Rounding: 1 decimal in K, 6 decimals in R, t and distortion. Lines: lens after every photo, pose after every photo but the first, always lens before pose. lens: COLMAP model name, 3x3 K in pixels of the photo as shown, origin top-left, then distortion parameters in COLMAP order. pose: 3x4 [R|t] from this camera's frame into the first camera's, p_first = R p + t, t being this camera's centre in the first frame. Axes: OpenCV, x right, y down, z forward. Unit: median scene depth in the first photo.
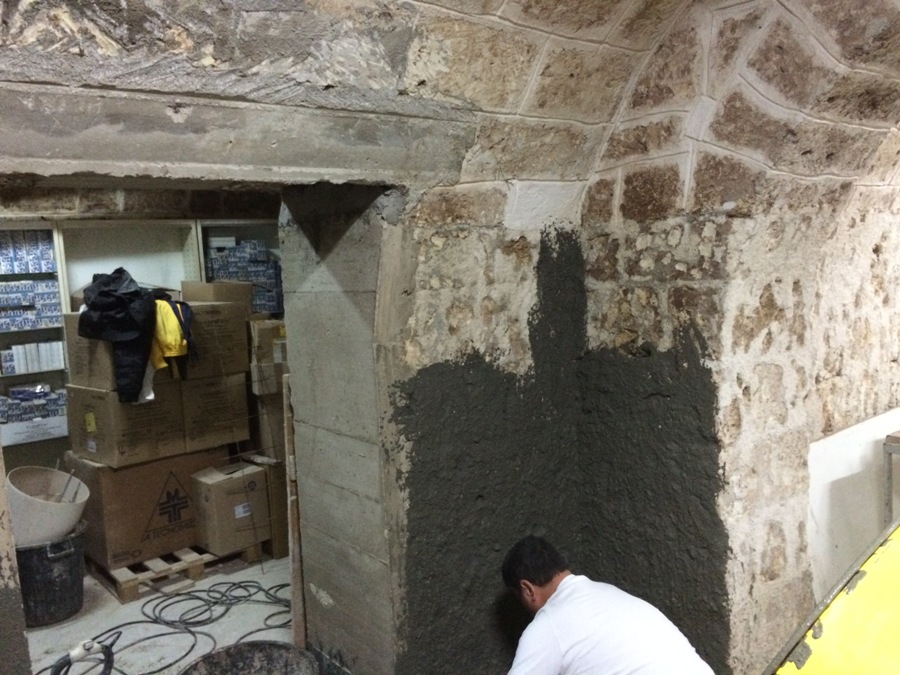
lens RADIAL K [[776.1, 0, 450.0], [0, 776.1, 337.3], [0, 0, 1]] dist [0.048328, -0.064512]
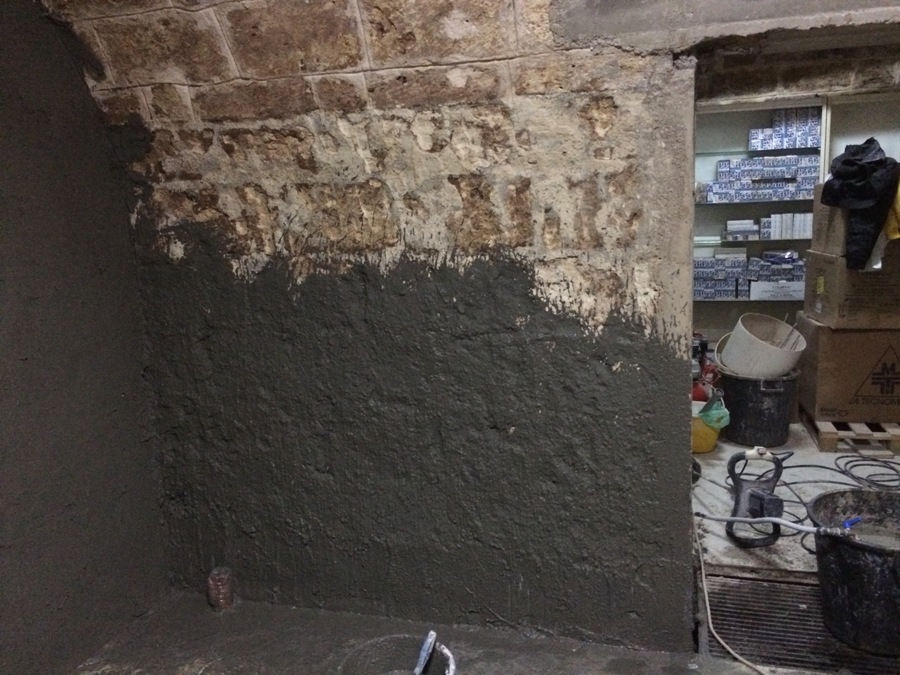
lens RADIAL K [[776.1, 0, 451.1], [0, 776.1, 338.4], [0, 0, 1]] dist [0.048328, -0.064512]
pose [[0.581185, 0.177850, -0.794099, 0.117281], [-0.073177, 0.983294, 0.166667, 0.038256], [0.810475, -0.038754, 0.584490, -0.051071]]
